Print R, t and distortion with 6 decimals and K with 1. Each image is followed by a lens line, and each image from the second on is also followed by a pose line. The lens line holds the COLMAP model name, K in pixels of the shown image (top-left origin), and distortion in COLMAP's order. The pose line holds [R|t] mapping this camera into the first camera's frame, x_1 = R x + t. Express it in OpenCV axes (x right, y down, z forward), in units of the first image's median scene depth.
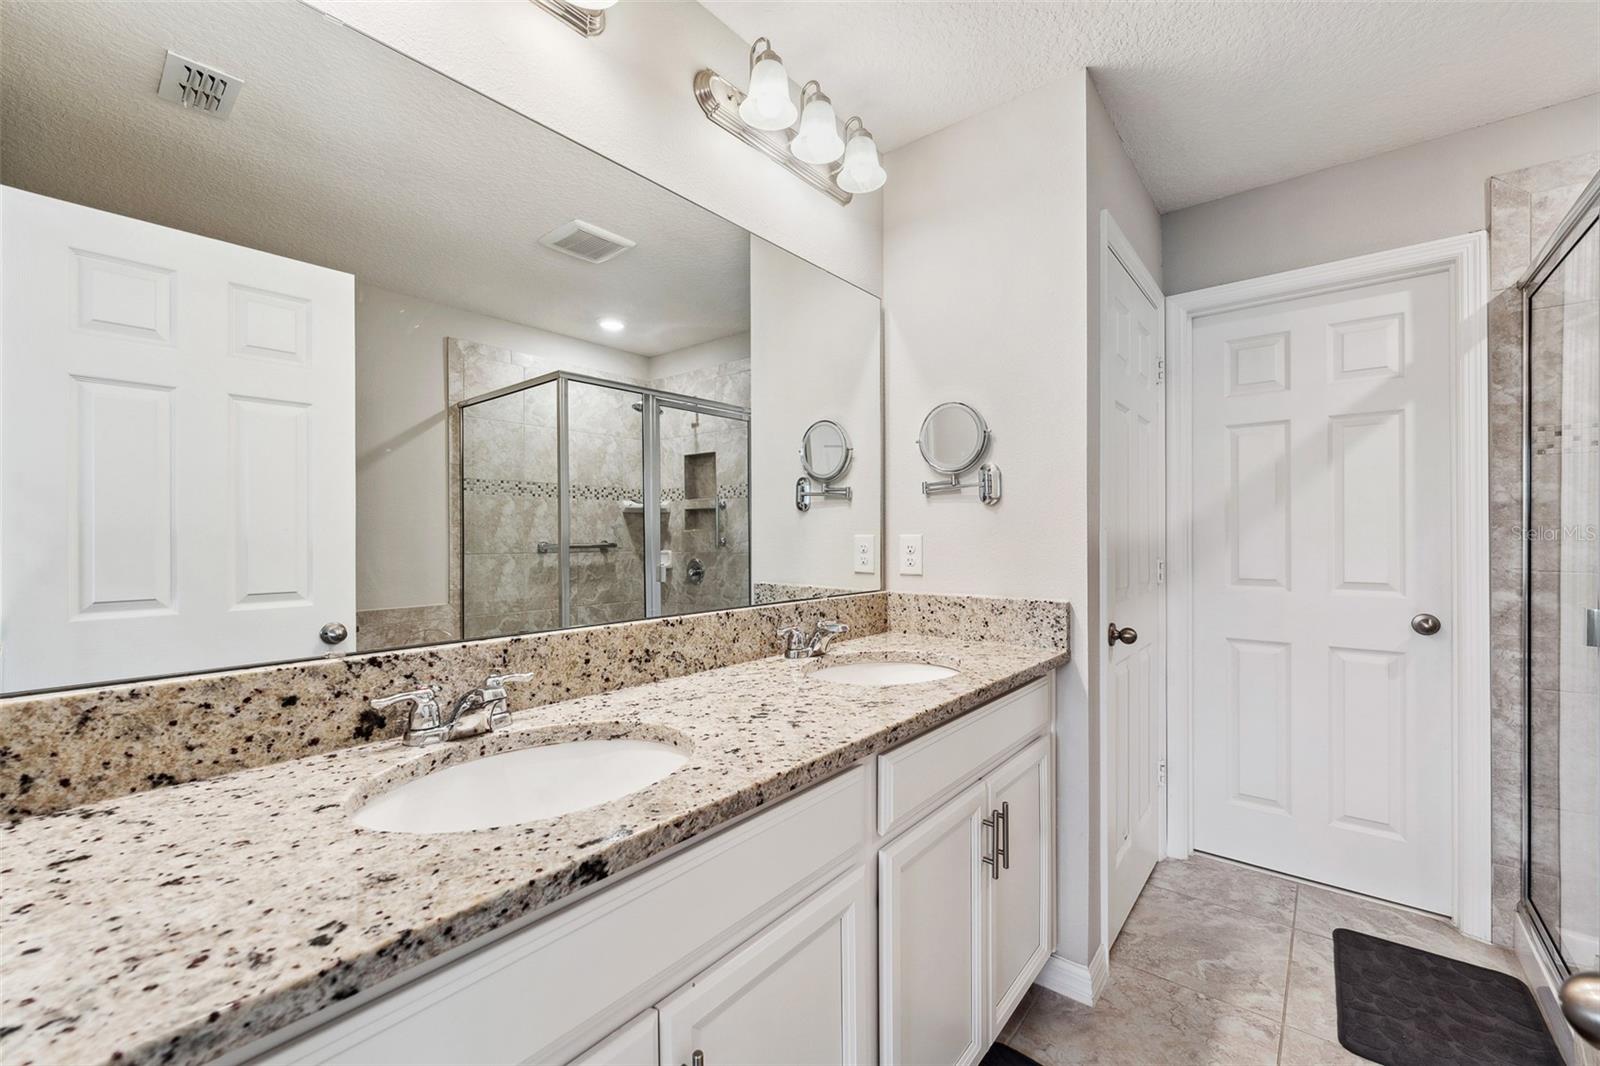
lens RADIAL K [[654.5, 0, 805.6], [0, 654.5, 535.1], [0, 0, 1]] dist [0.001657, -0.001125]
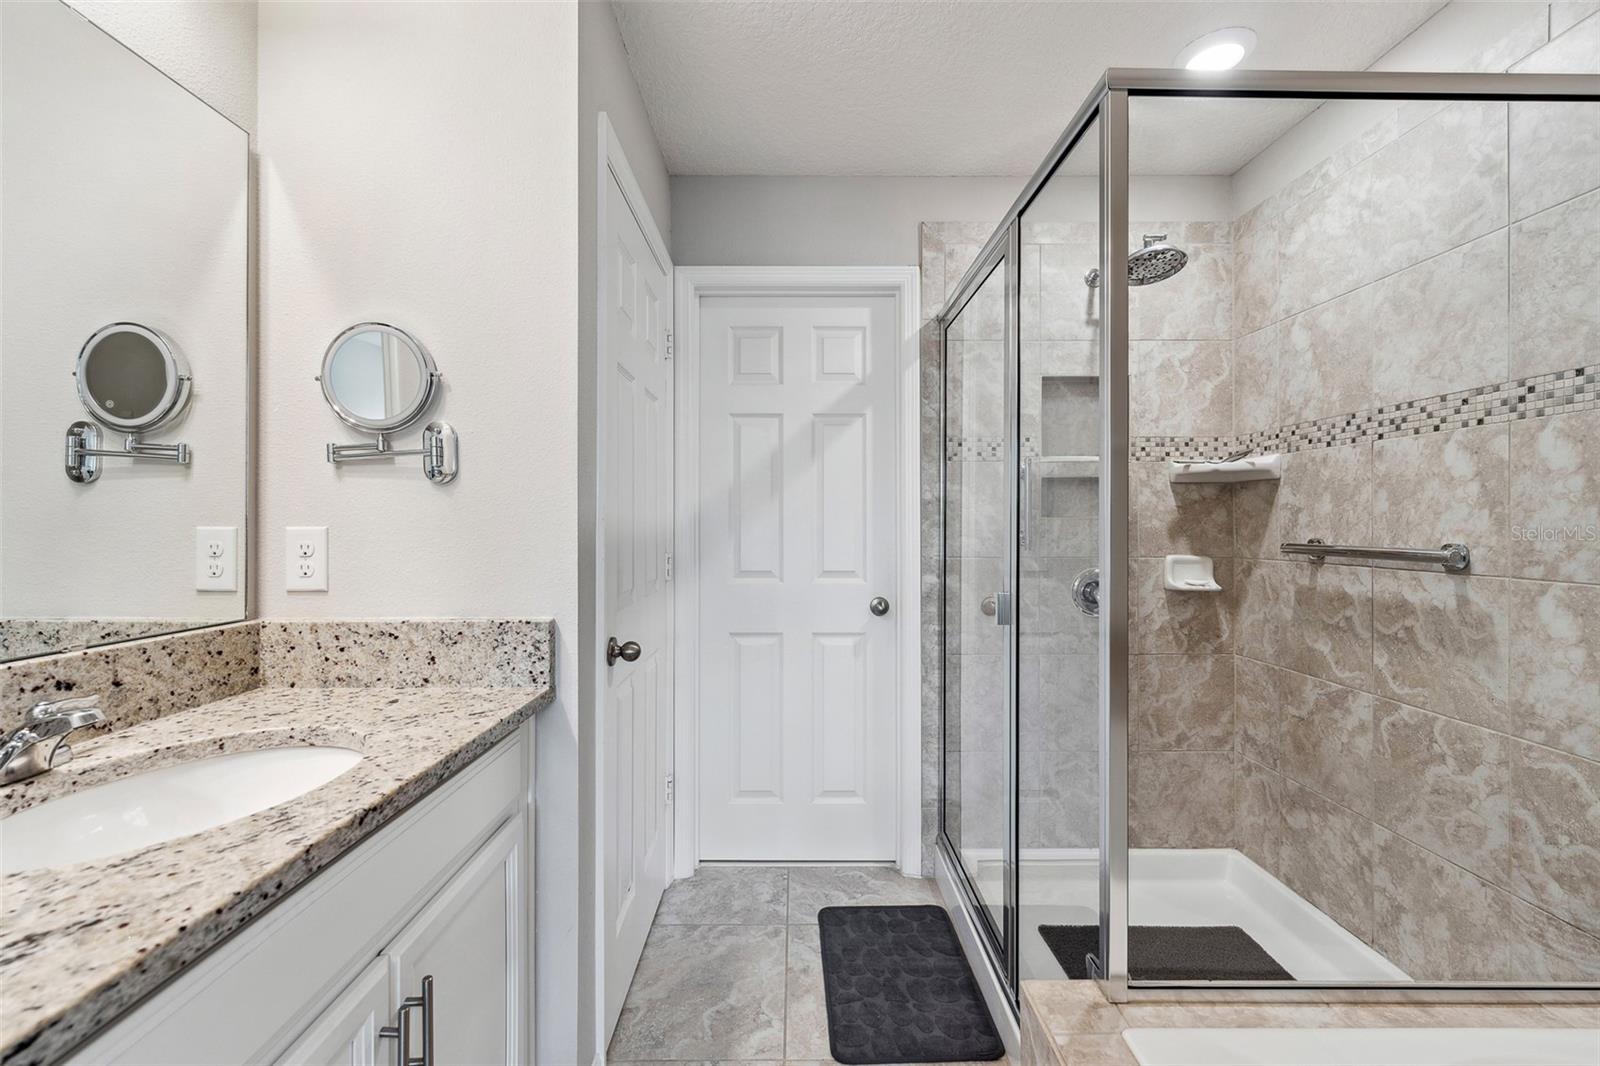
lens RADIAL K [[654.5, 0, 799.7], [0, 654.5, 526.2], [0, 0, 1]] dist [0.001657, -0.001125]
pose [[0.773035, 0.000640, 0.634363, 0.134850], [-0.003638, 0.999988, 0.003425, -0.005250], [-0.634353, -0.004956, 0.773028, 0.231343]]
